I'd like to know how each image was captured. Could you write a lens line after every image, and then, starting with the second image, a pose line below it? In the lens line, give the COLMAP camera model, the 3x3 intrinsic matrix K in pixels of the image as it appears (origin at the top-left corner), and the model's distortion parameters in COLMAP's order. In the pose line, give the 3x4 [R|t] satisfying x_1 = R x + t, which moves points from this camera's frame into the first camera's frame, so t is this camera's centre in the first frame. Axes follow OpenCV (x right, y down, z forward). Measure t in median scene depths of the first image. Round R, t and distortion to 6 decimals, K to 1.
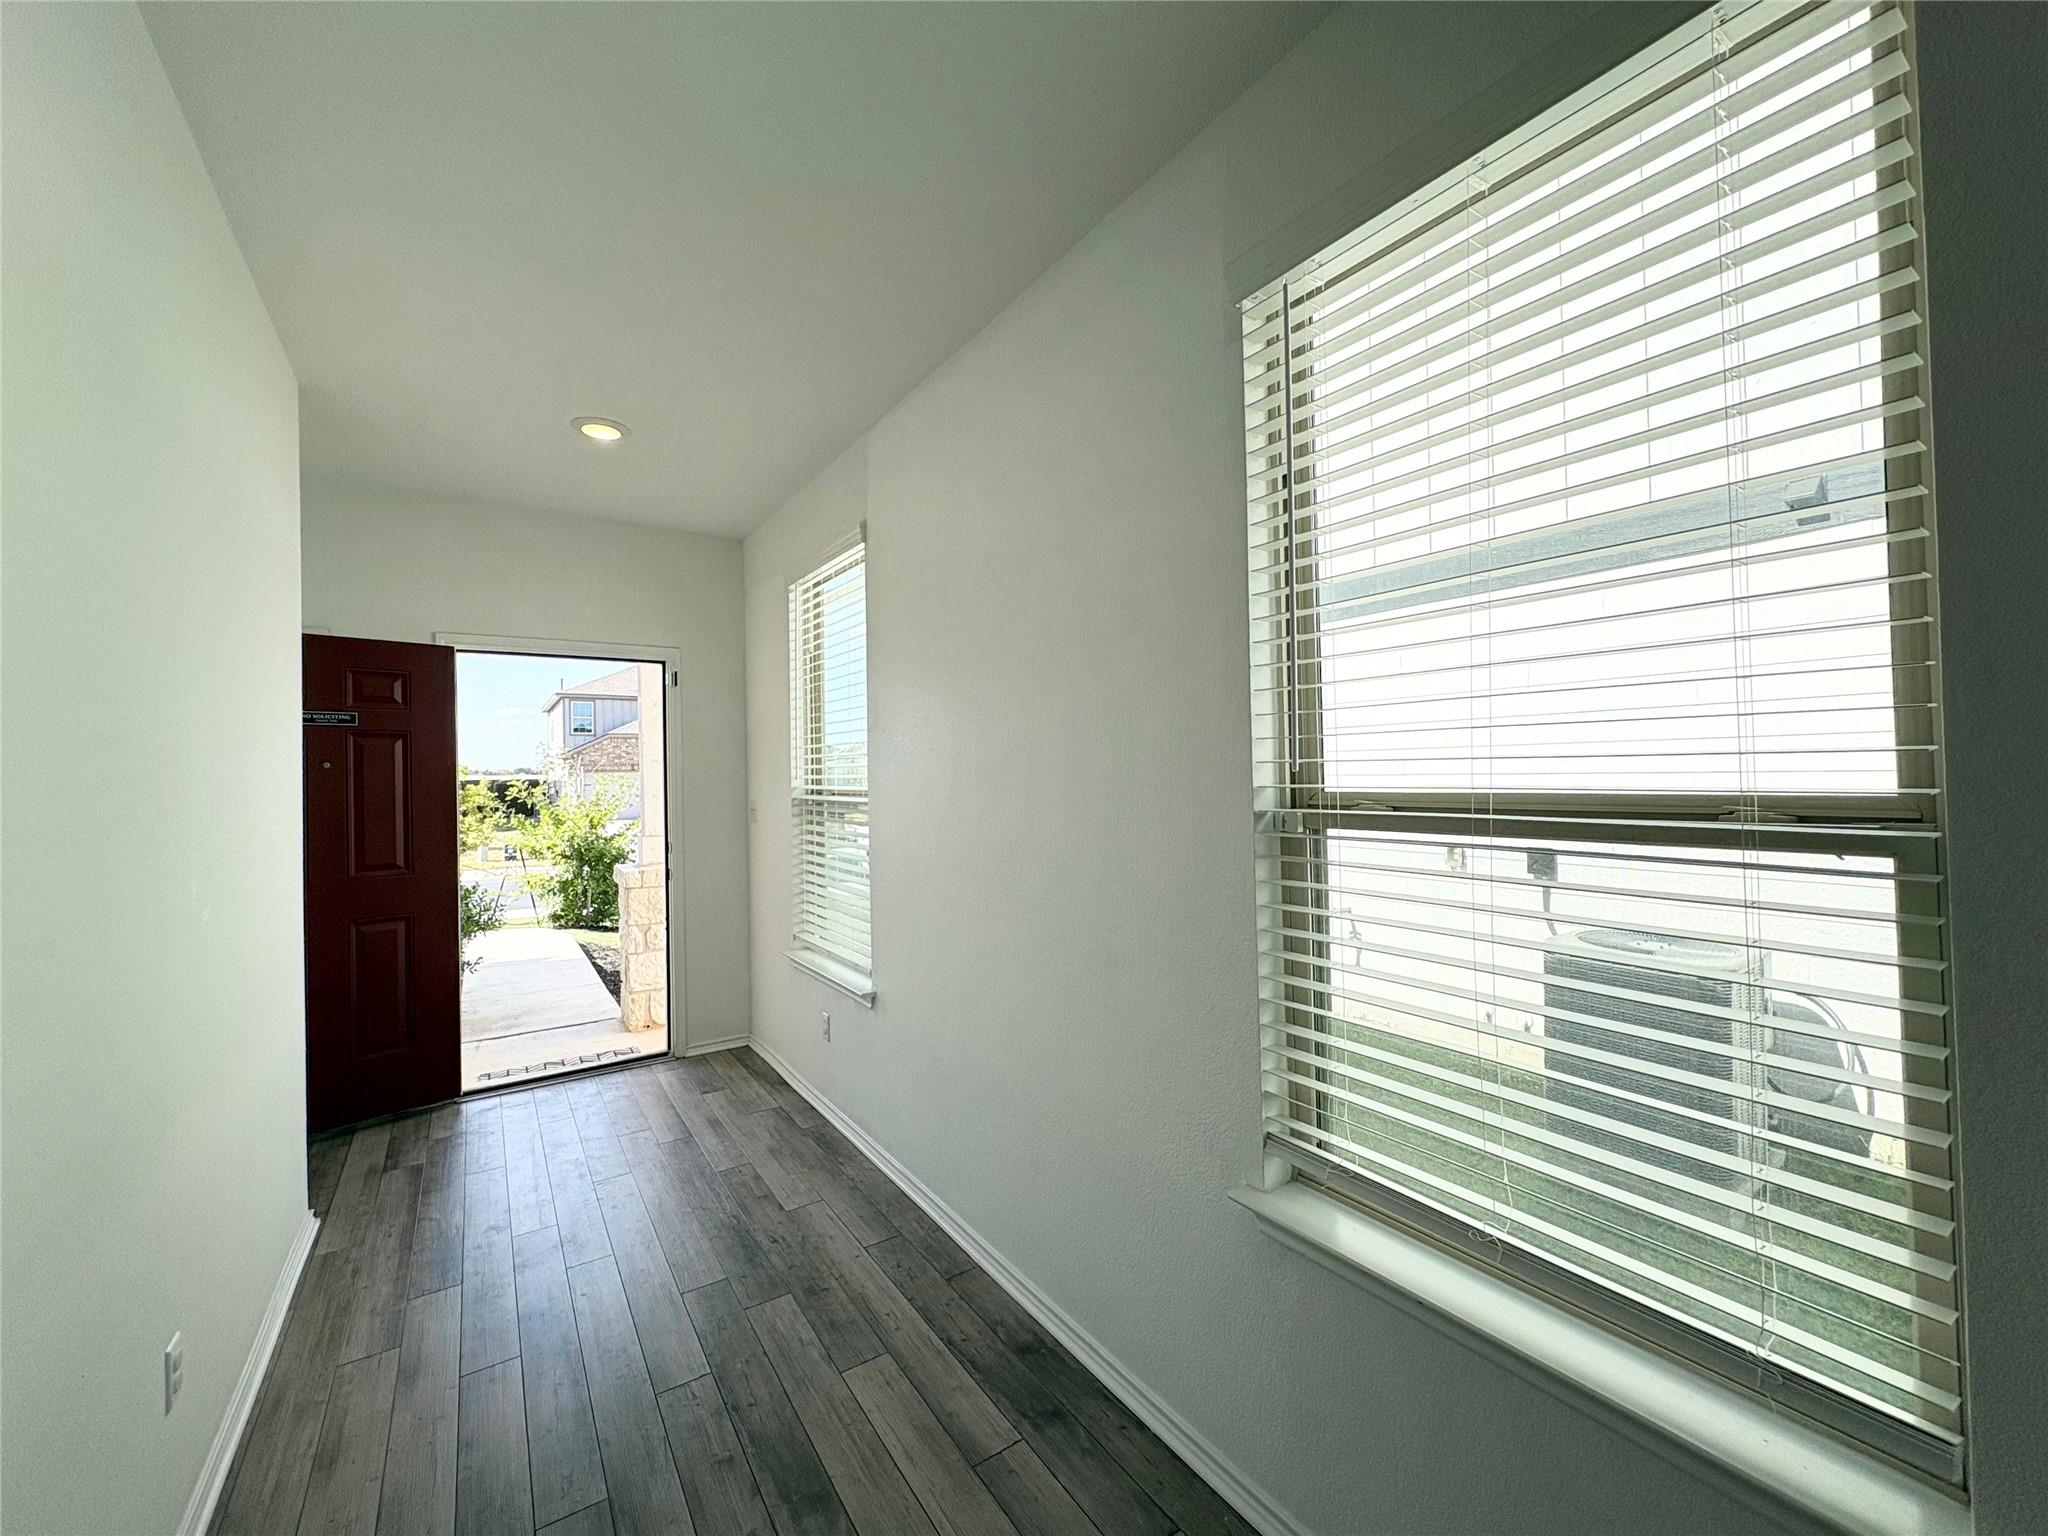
lens RADIAL K [[817.0, 0, 1021.5], [0, 817.0, 777.5], [0, 0, 1]] dist [0.000609, 0.000250]
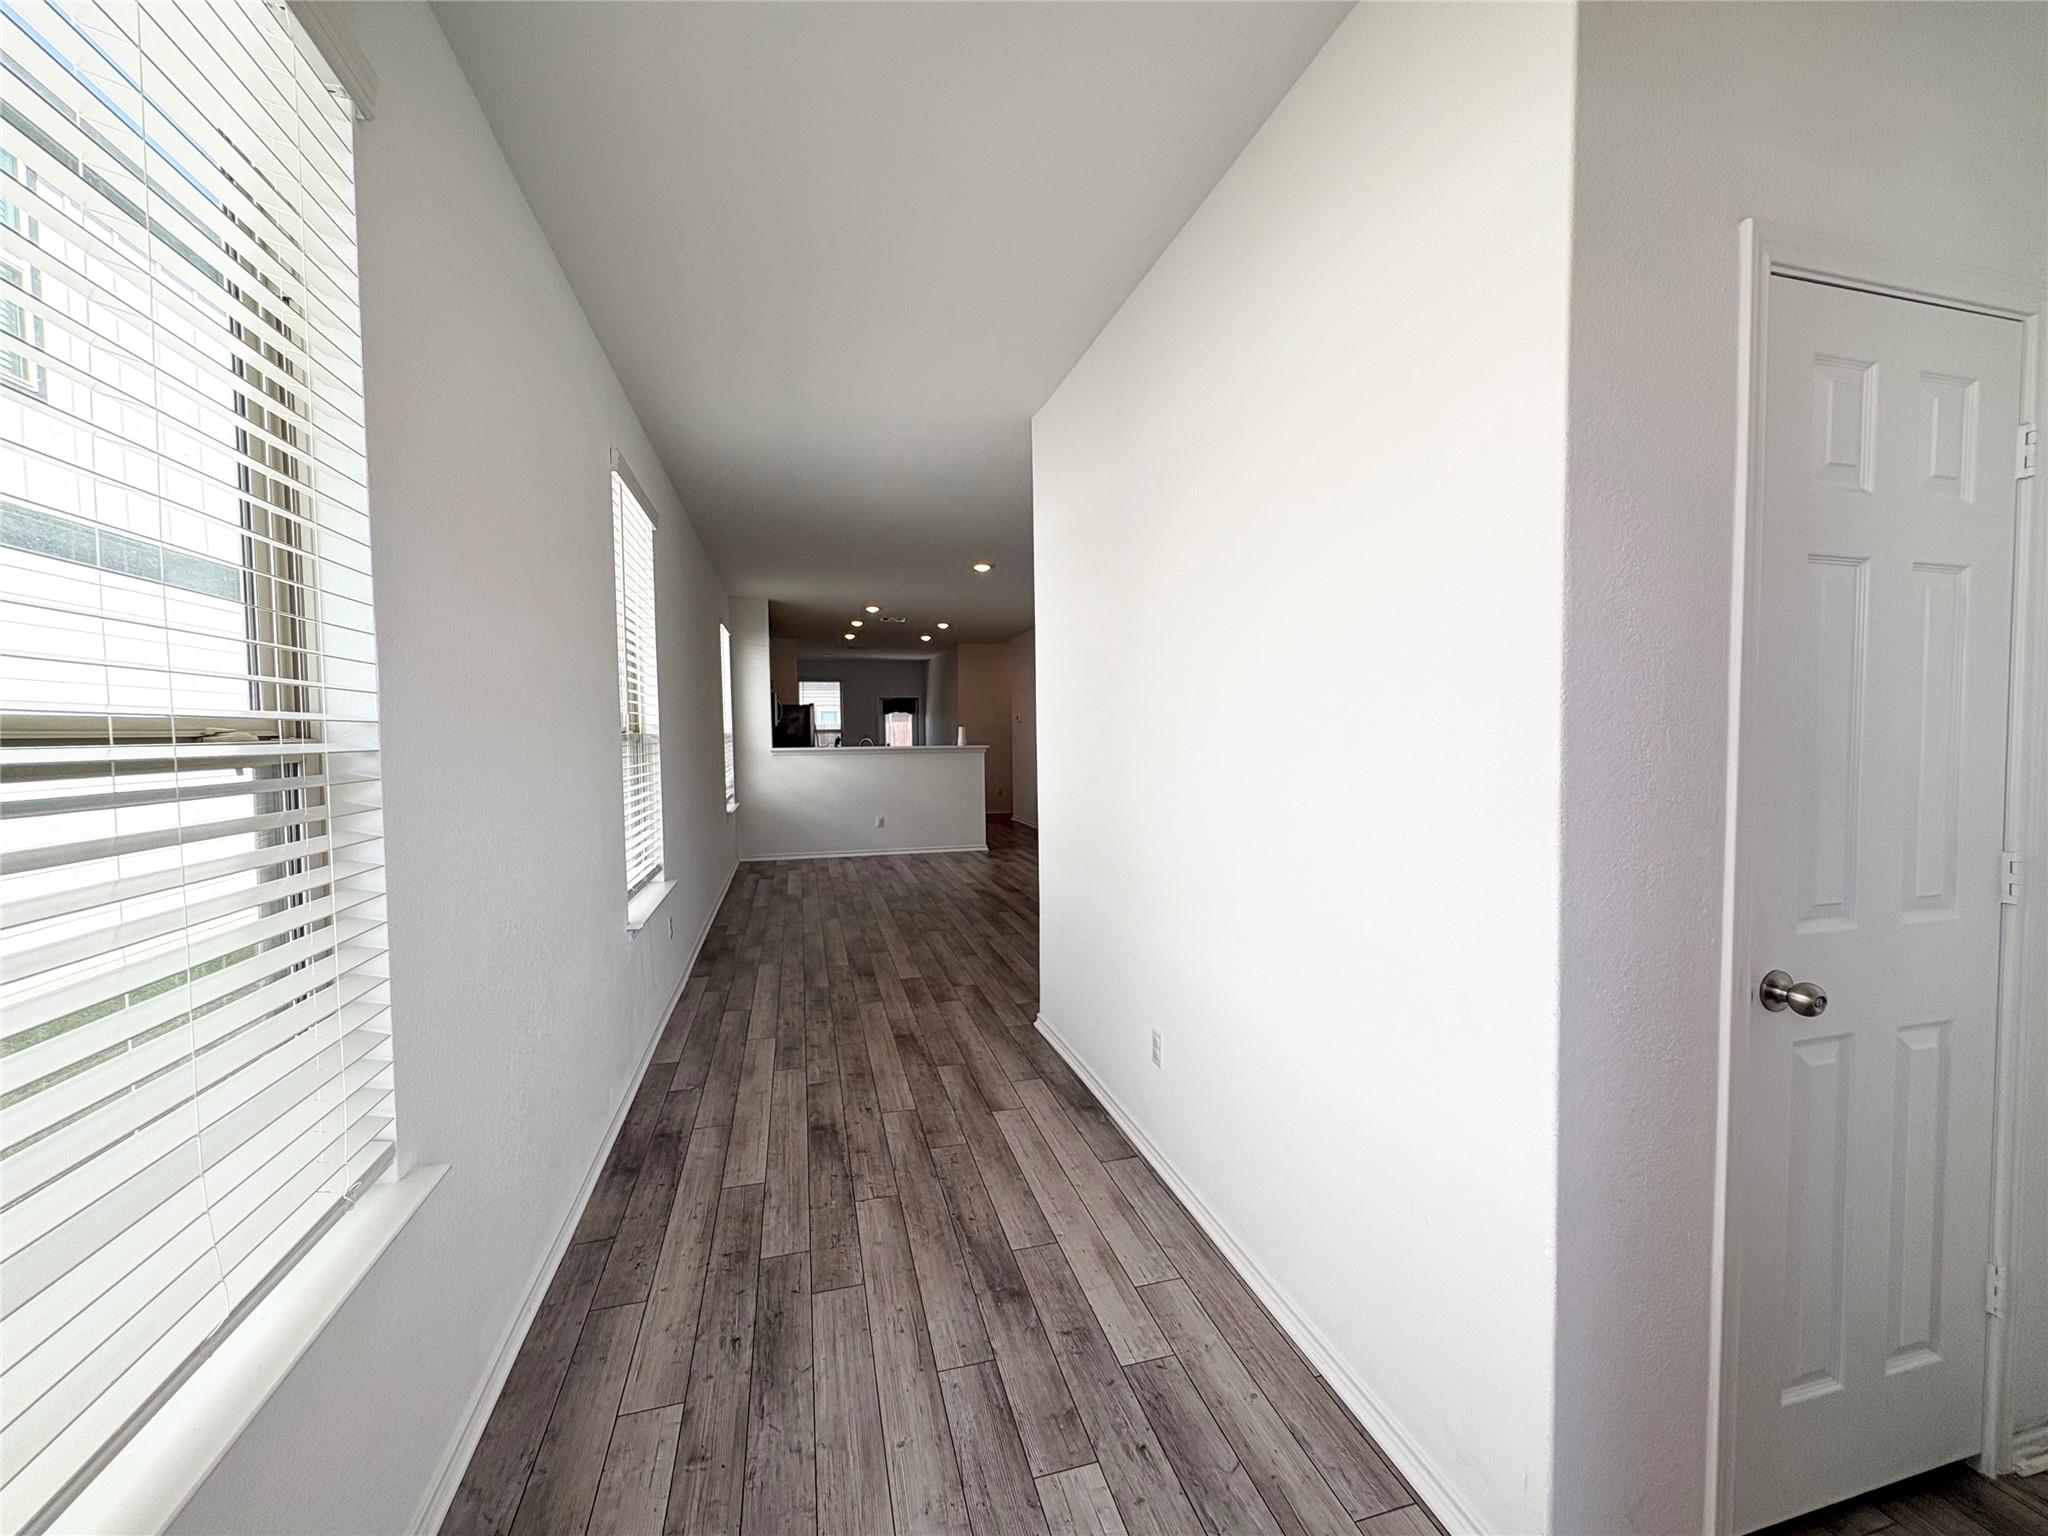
lens RADIAL K [[817.0, 0, 1015.5], [0, 817.0, 766.0], [0, 0, 1]] dist [0.000609, 0.000250]
pose [[-0.945531, 0.010223, 0.325372, -1.125058], [0.026406, 0.998622, 0.045357, 0.047936], [-0.324460, 0.051478, -0.944498, 2.282678]]
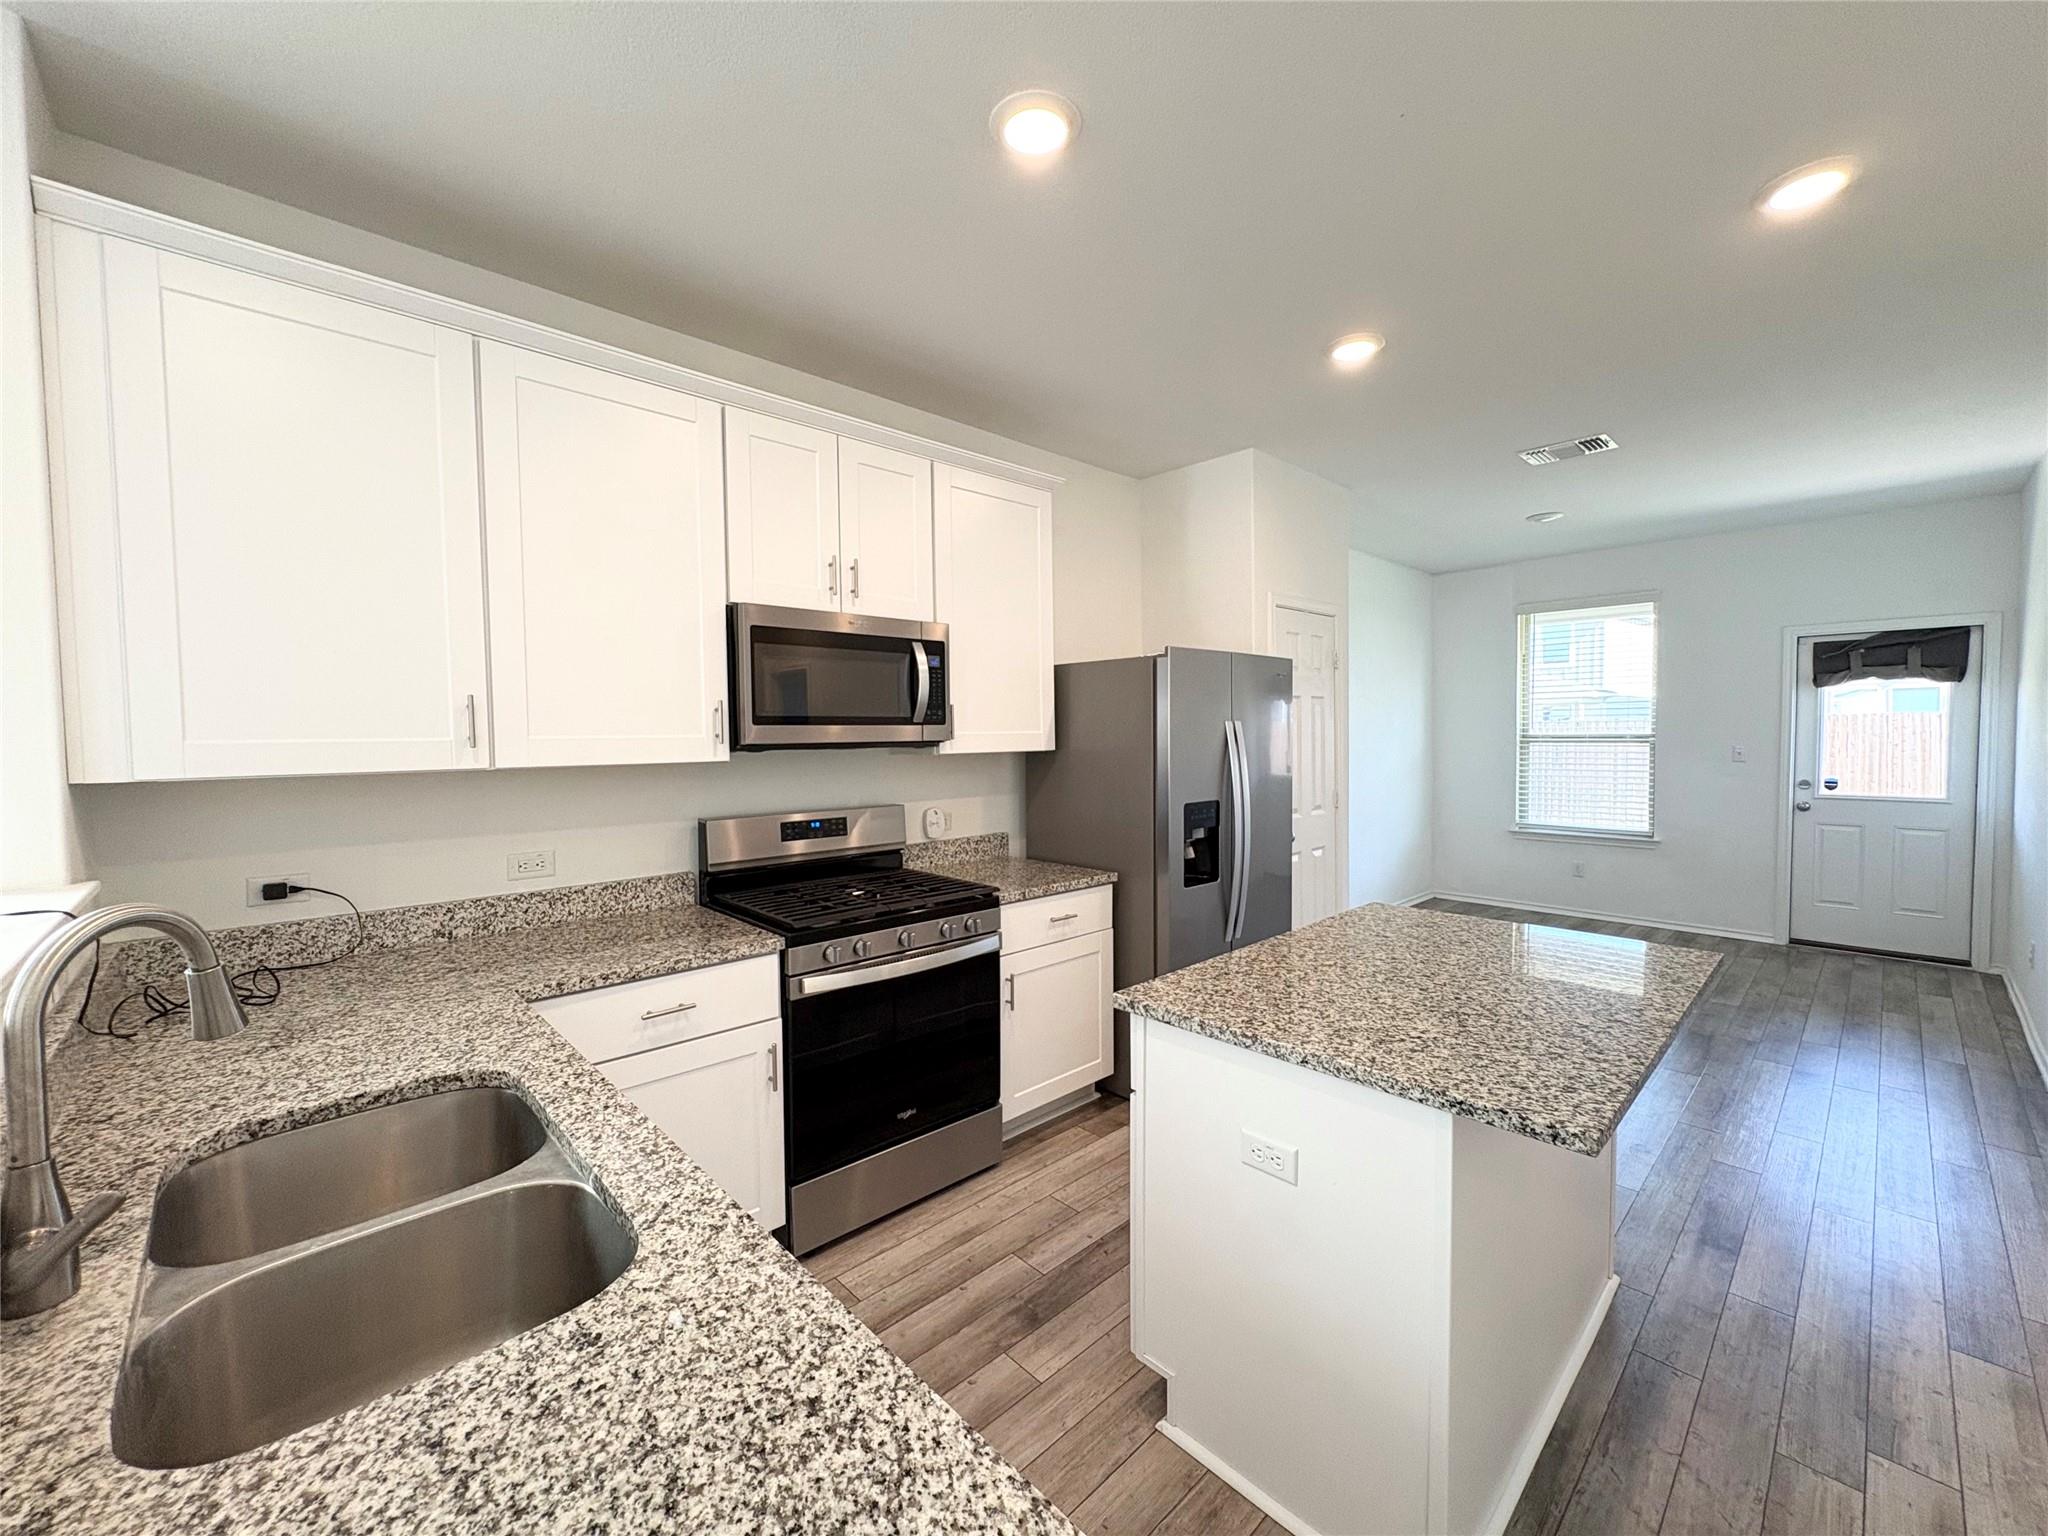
lens RADIAL K [[817.0, 0, 1025.3], [0, 817.0, 768.2], [0, 0, 1]] dist [0.000609, 0.000250]
pose [[-0.166177, -0.028122, 0.985695, 0.897416], [0.017839, 0.999344, 0.031519, -0.009653], [-0.985935, 0.022822, -0.165566, -2.839534]]
